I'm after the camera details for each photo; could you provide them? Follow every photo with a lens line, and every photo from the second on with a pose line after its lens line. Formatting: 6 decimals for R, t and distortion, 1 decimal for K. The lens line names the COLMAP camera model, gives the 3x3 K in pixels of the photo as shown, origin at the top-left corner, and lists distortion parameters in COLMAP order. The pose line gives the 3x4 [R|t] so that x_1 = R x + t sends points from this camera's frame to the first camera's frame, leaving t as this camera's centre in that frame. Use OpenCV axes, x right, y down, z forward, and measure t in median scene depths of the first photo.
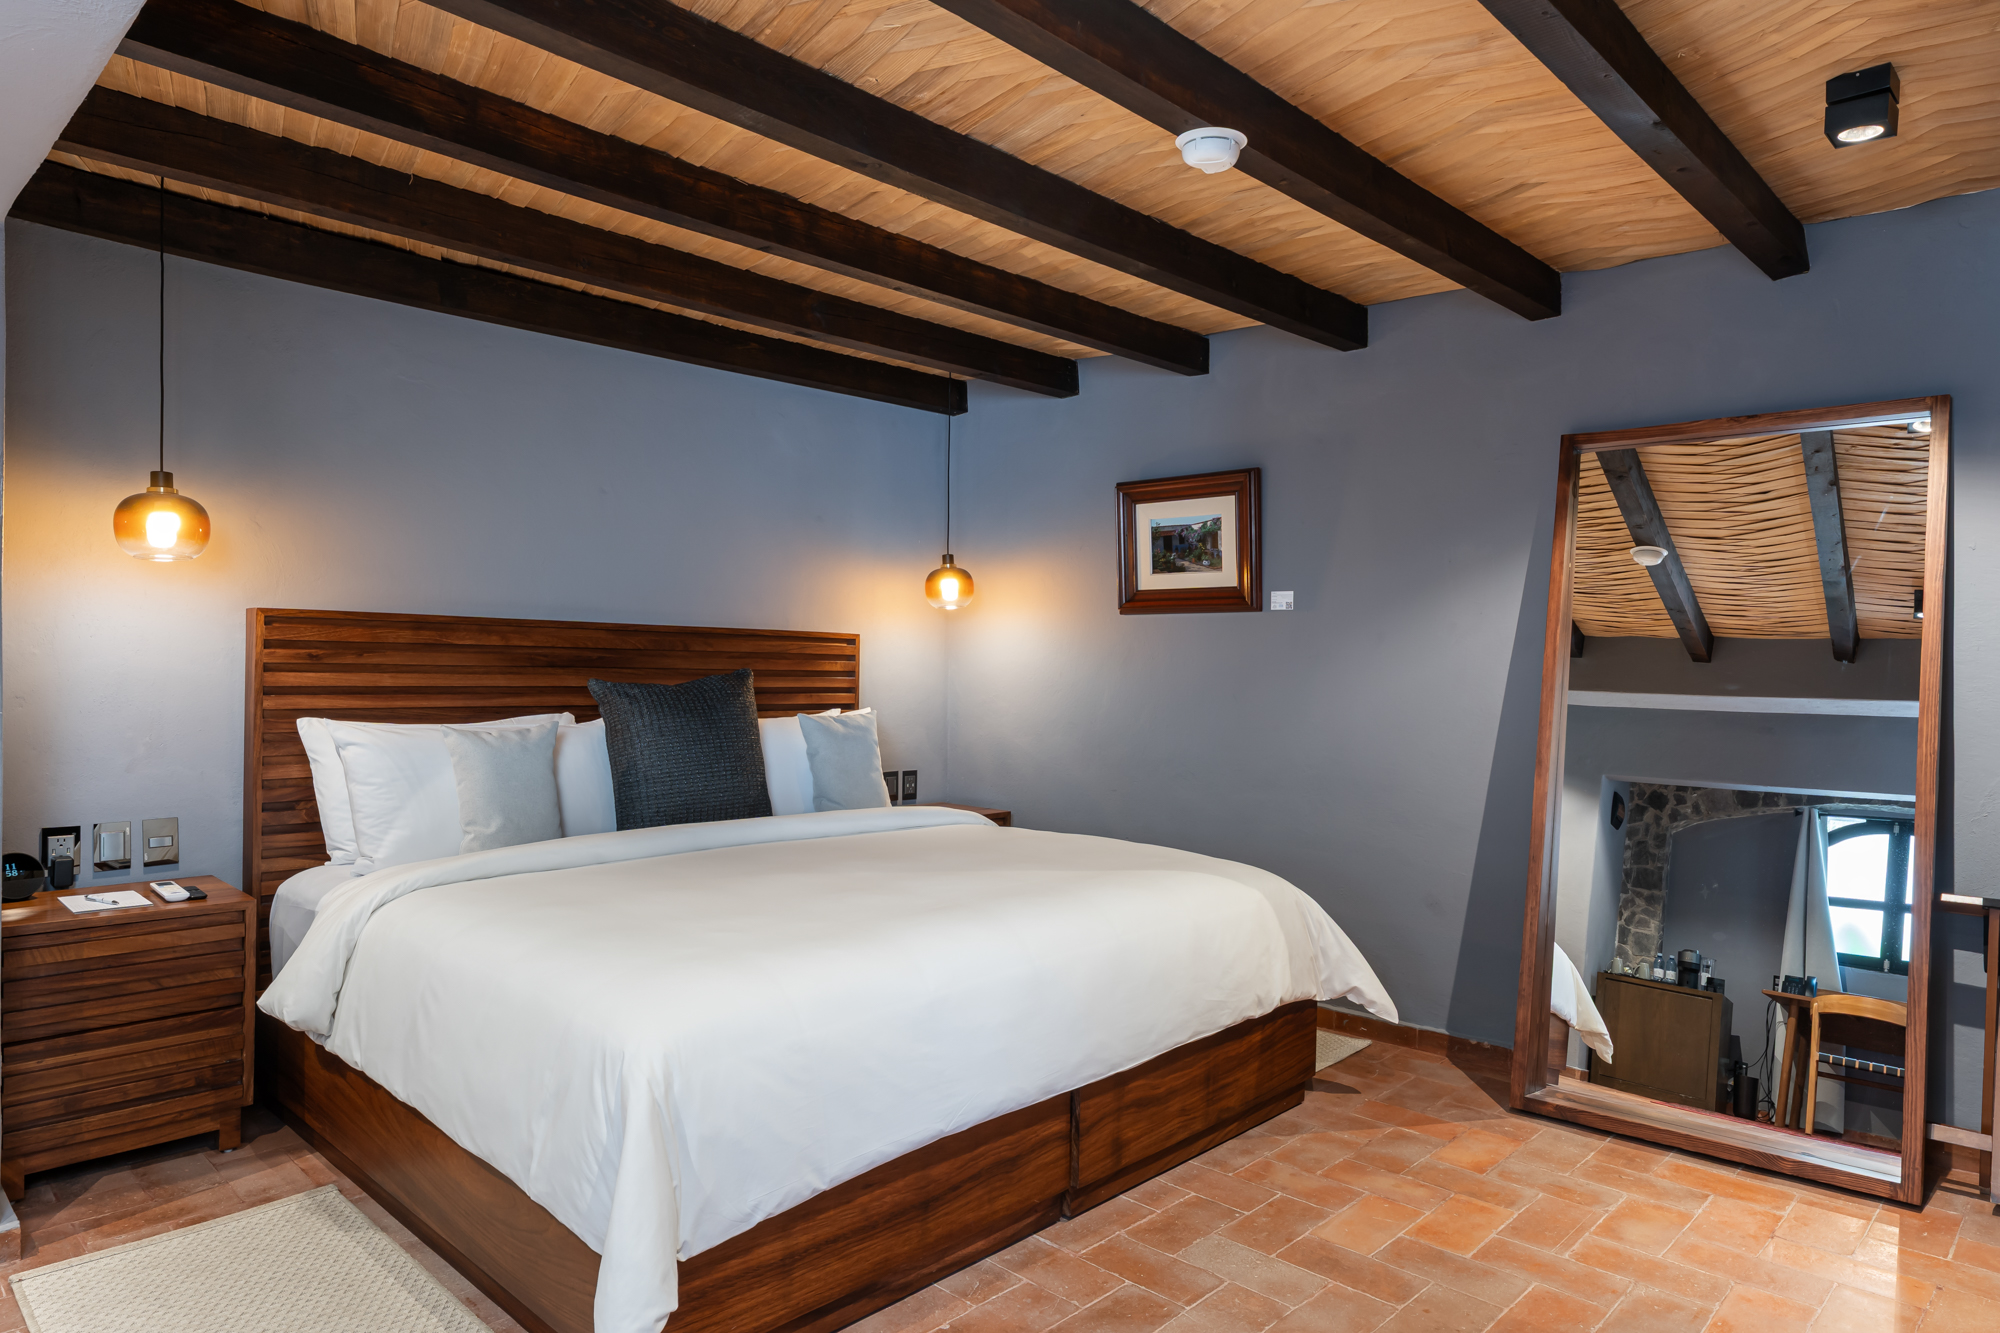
lens RADIAL K [[1194.7, 0, 966.5], [0, 1194.7, 672.1], [0, 0, 1]] dist [-0.004454, 0.005978]
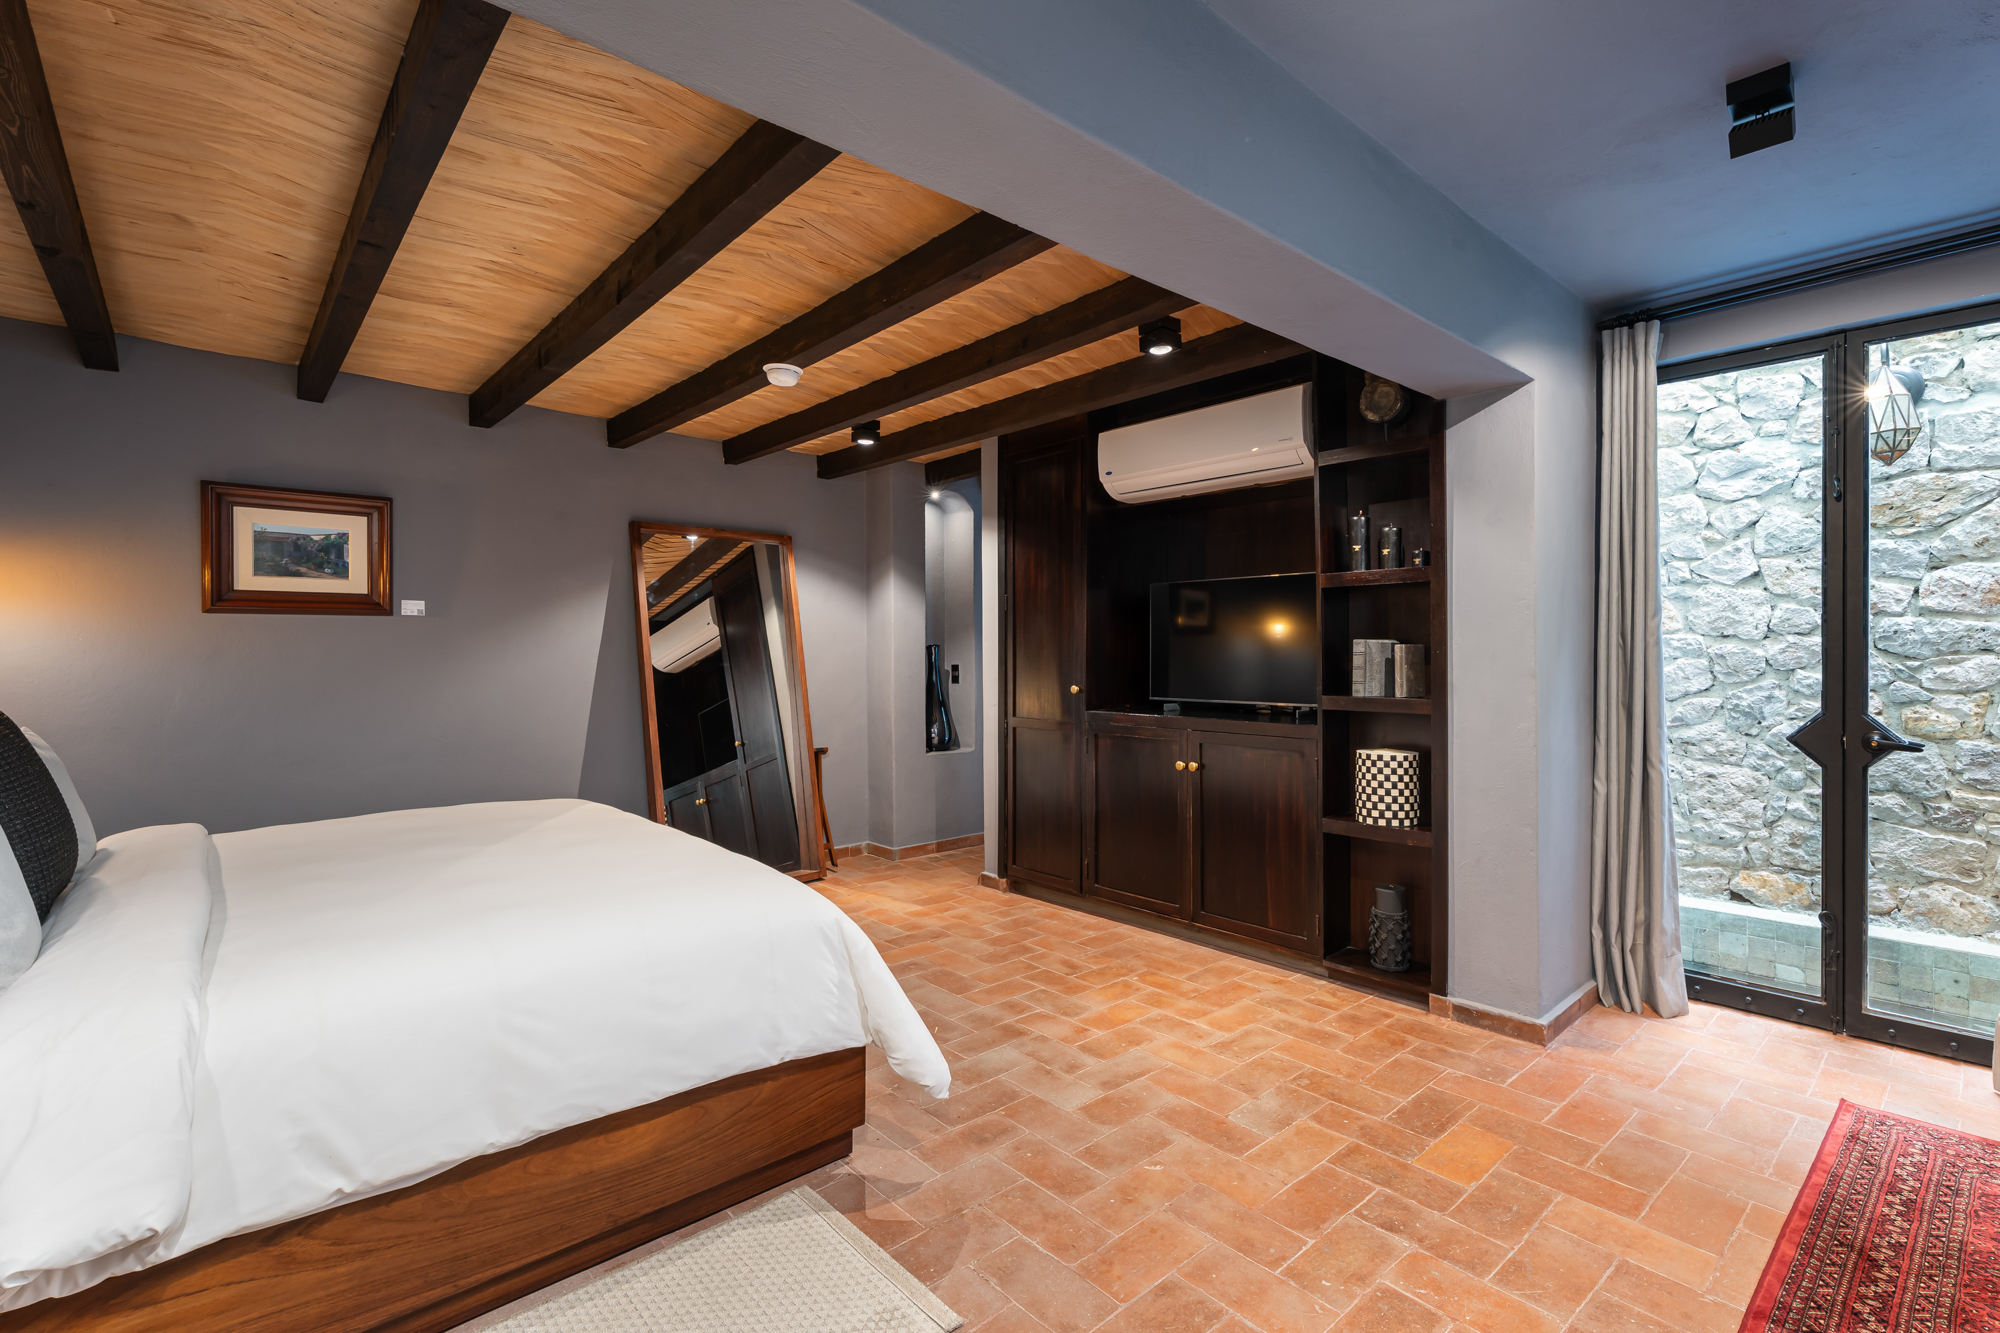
lens RADIAL K [[922.1, 0, 998.4], [0, 922.1, 655.1], [0, 0, 1]] dist [-0.005412, -0.000498]
pose [[0.085086, -0.016028, 0.996245, -0.748791], [0.017479, 0.999741, 0.014591, -0.016330], [-0.996220, 0.016172, 0.085344, 0.361398]]
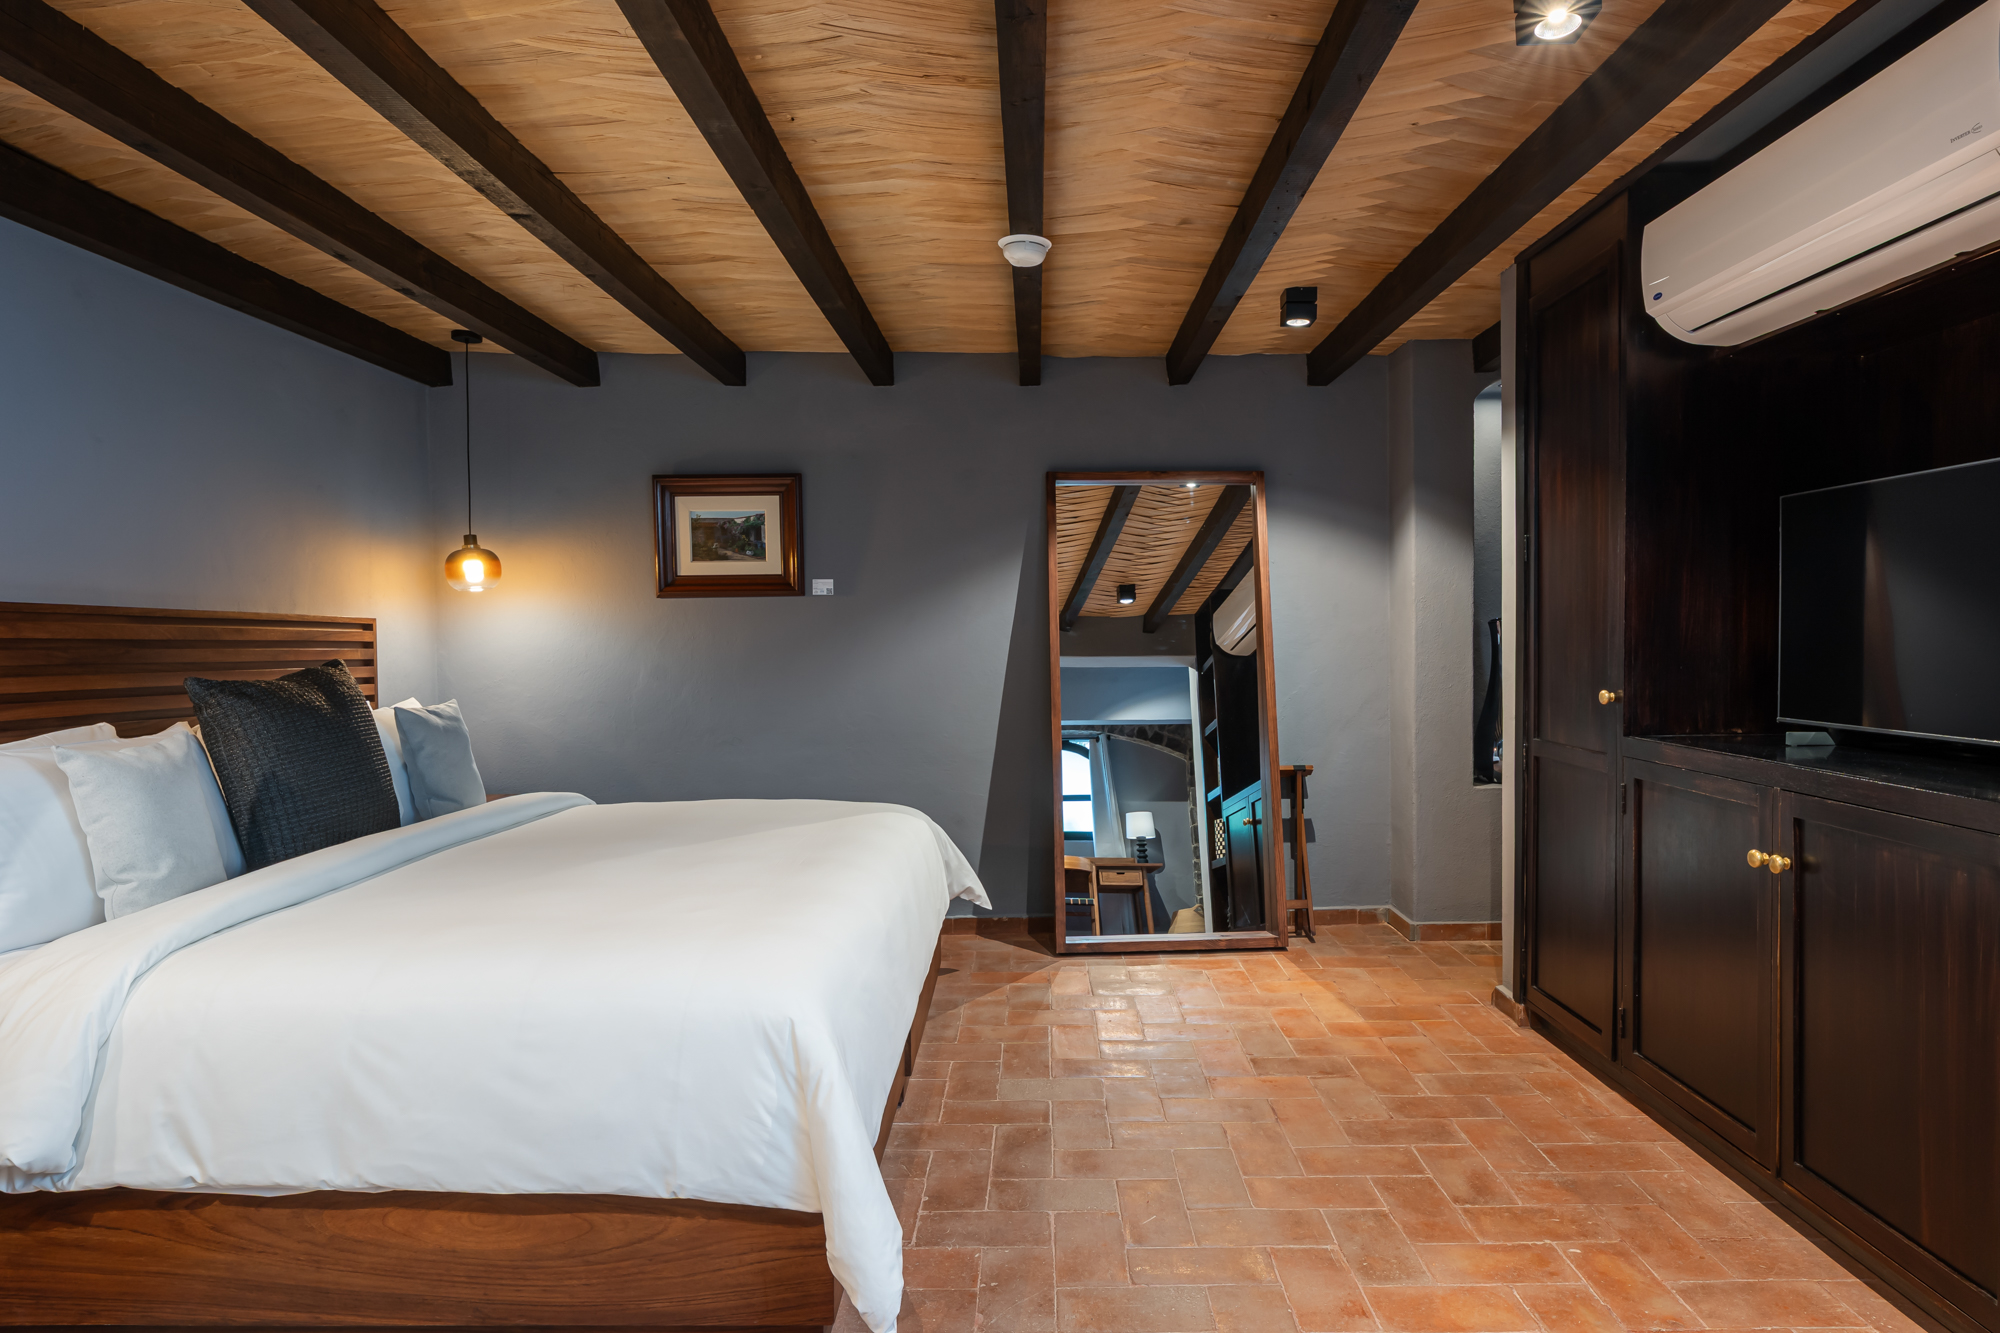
lens RADIAL K [[1114.0, 0, 1003.8], [0, 1114.0, 656.5], [0, 0, 1]] dist [-0.019619, 0.004278]
pose [[0.732914, -0.032323, 0.679553, -0.418887], [0.026037, 0.999472, 0.019458, -0.009156], [-0.679823, 0.003432, 0.733369, 0.076675]]
